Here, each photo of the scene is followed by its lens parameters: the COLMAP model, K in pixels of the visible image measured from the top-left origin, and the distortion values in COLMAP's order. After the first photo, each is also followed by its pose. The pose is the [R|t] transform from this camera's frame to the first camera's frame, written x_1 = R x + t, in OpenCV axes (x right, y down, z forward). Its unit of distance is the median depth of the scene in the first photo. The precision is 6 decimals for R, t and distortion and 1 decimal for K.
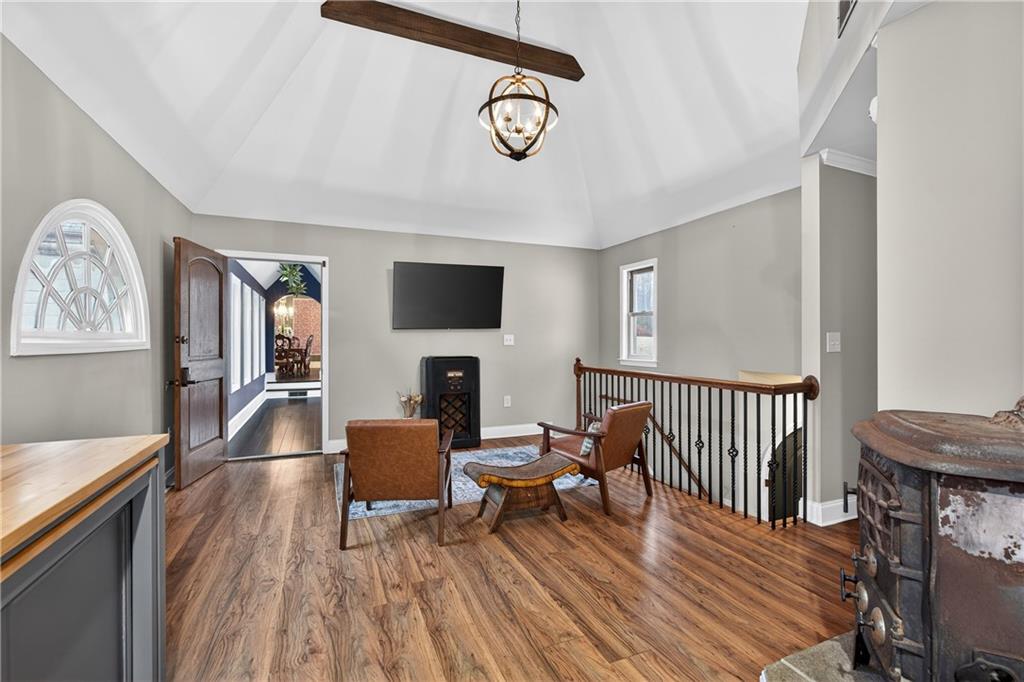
lens RADIAL K [[469.7, 0, 525.3], [0, 469.7, 340.2], [0, 0, 1]] dist [-0.001565, -0.000238]
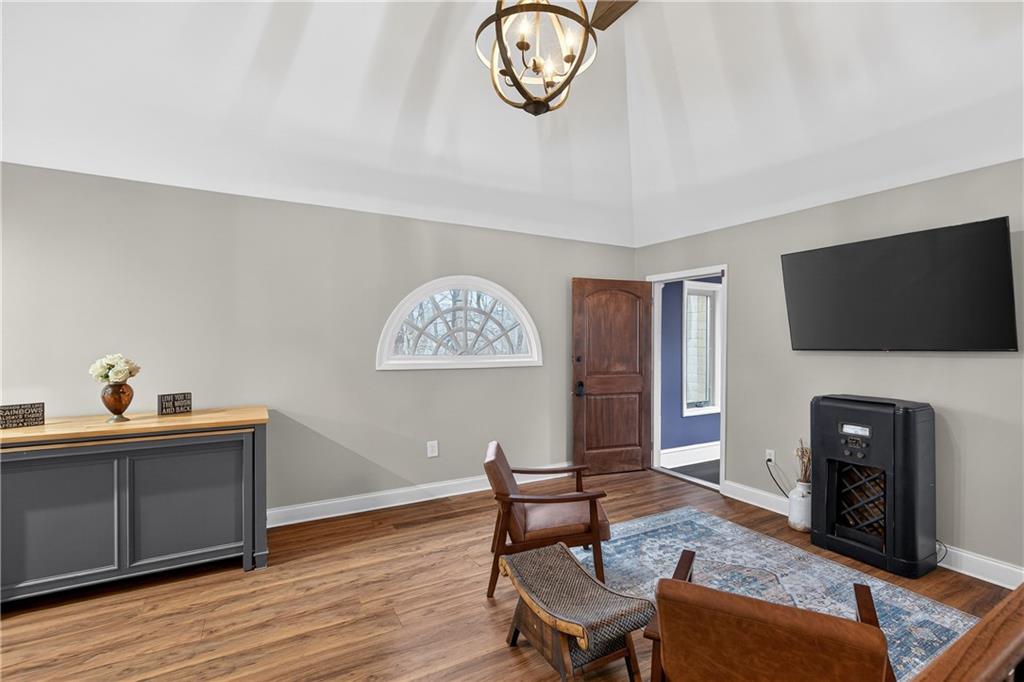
lens RADIAL K [[469.7, 0, 525.3], [0, 469.7, 340.2], [0, 0, 1]] dist [-0.001565, -0.000238]
pose [[0.122033, 0.000792, -0.992526, 0.644381], [-0.007138, 0.999975, -0.000079, -0.061864], [0.992500, 0.007094, 0.122035, 0.903427]]
